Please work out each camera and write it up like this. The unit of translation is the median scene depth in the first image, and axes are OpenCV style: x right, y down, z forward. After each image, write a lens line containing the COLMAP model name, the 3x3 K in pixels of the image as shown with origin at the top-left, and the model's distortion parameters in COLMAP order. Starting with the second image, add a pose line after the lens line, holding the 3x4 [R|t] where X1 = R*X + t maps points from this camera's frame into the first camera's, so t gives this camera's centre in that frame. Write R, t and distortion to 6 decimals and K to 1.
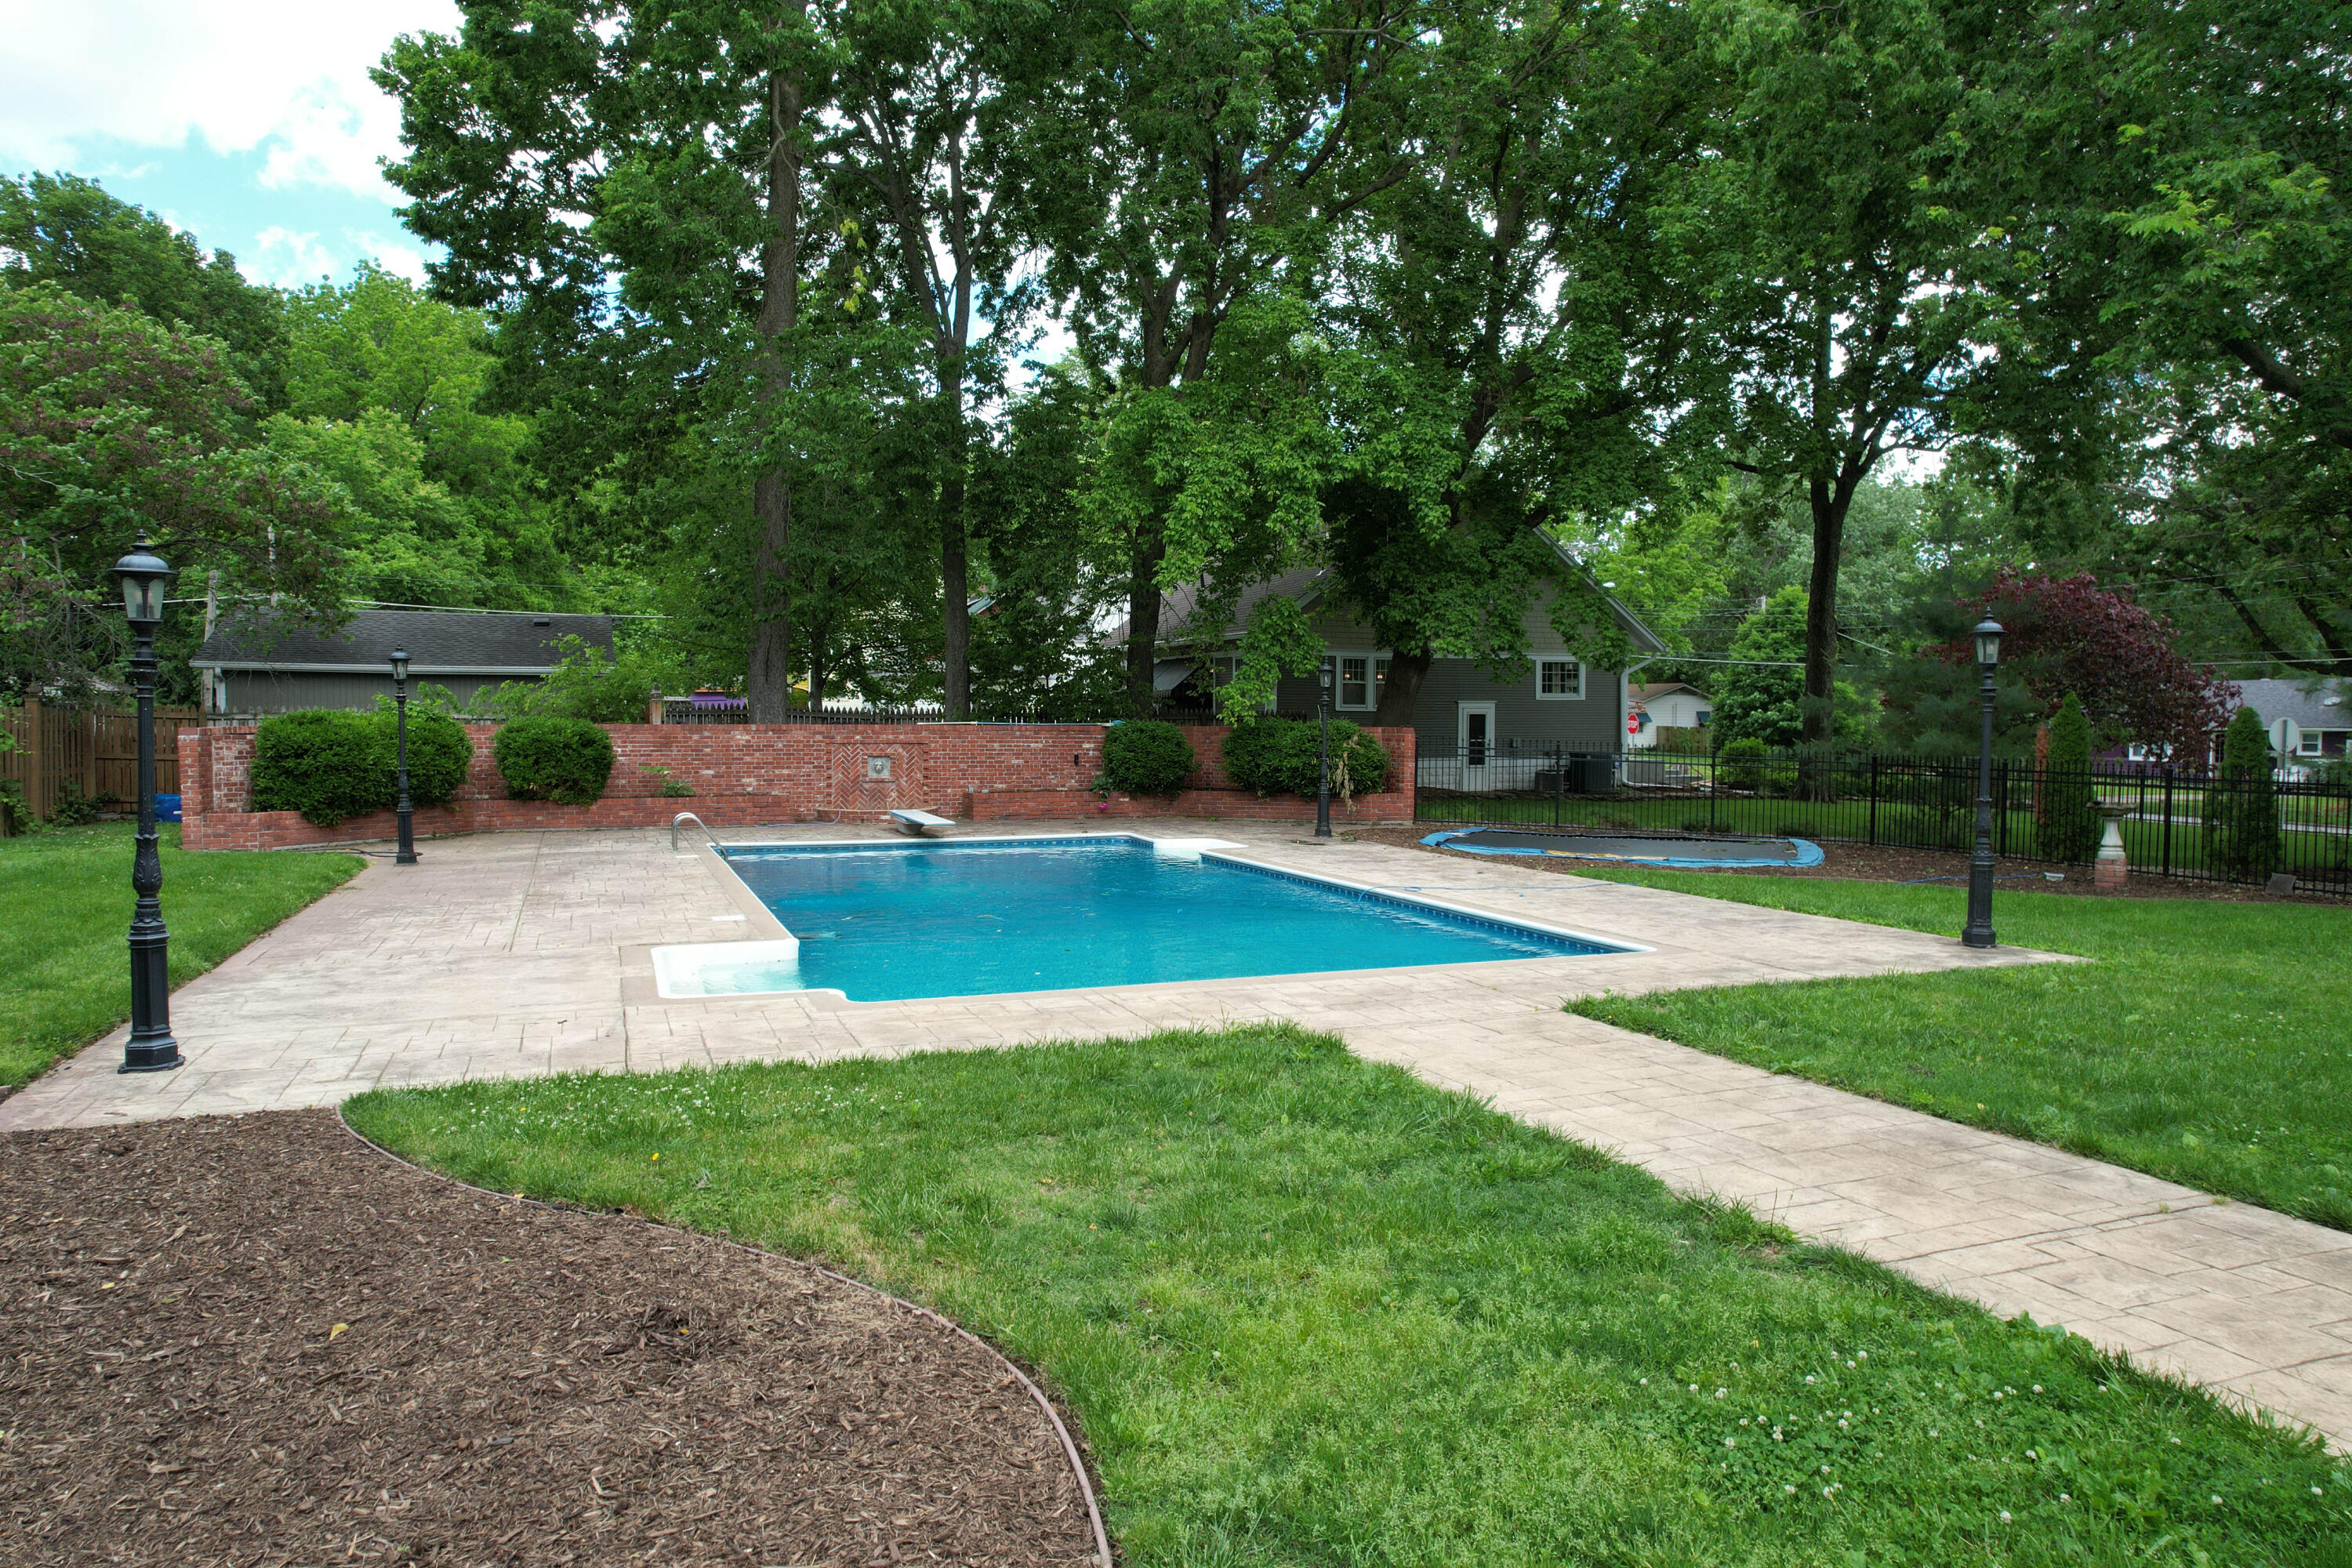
lens RADIAL K [[1540.5, 0, 1176.0], [0, 1540.5, 784.0], [0, 0, 1]] dist [-0.002466, -0.000653]
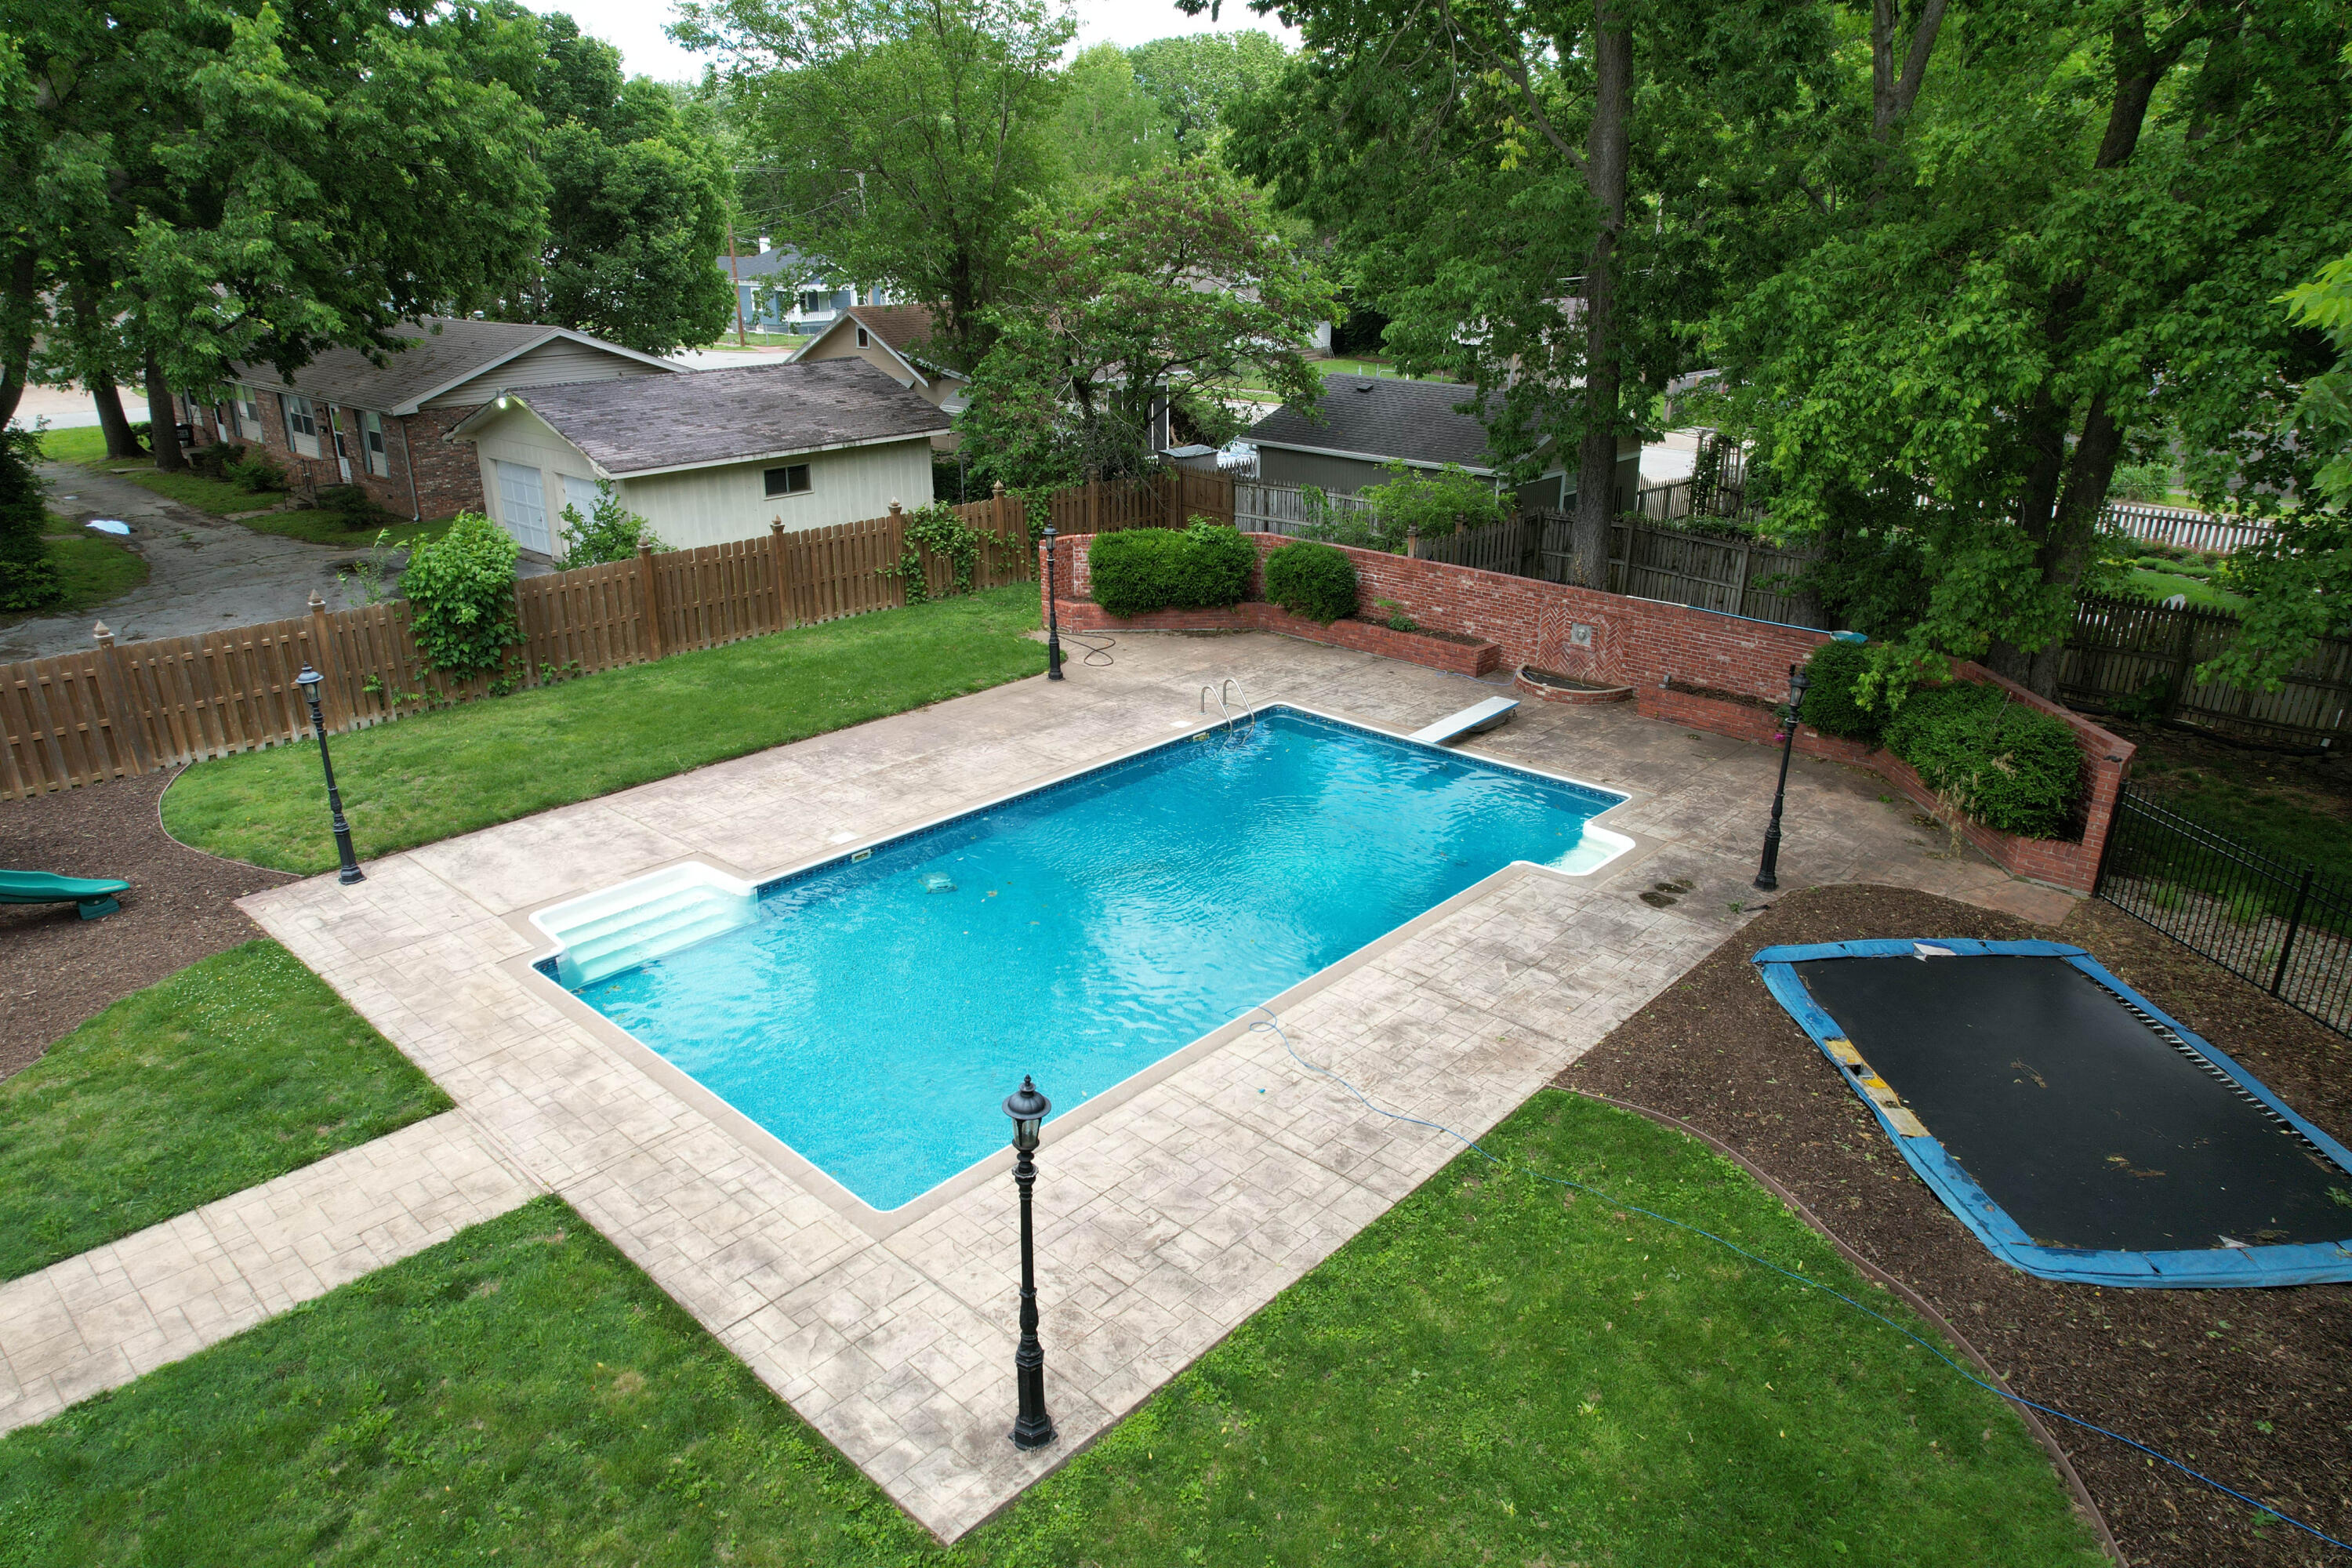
lens RADIAL K [[1496.8, 0, 1195.1], [0, 1496.8, 790.9], [0, 0, 1]] dist [-0.070350, 0.065767]
pose [[0.452403, 0.318927, -0.832837, 0.506403], [-0.041225, 0.940349, 0.337704, -0.224145], [0.890860, -0.118444, 0.438565, 0.364120]]
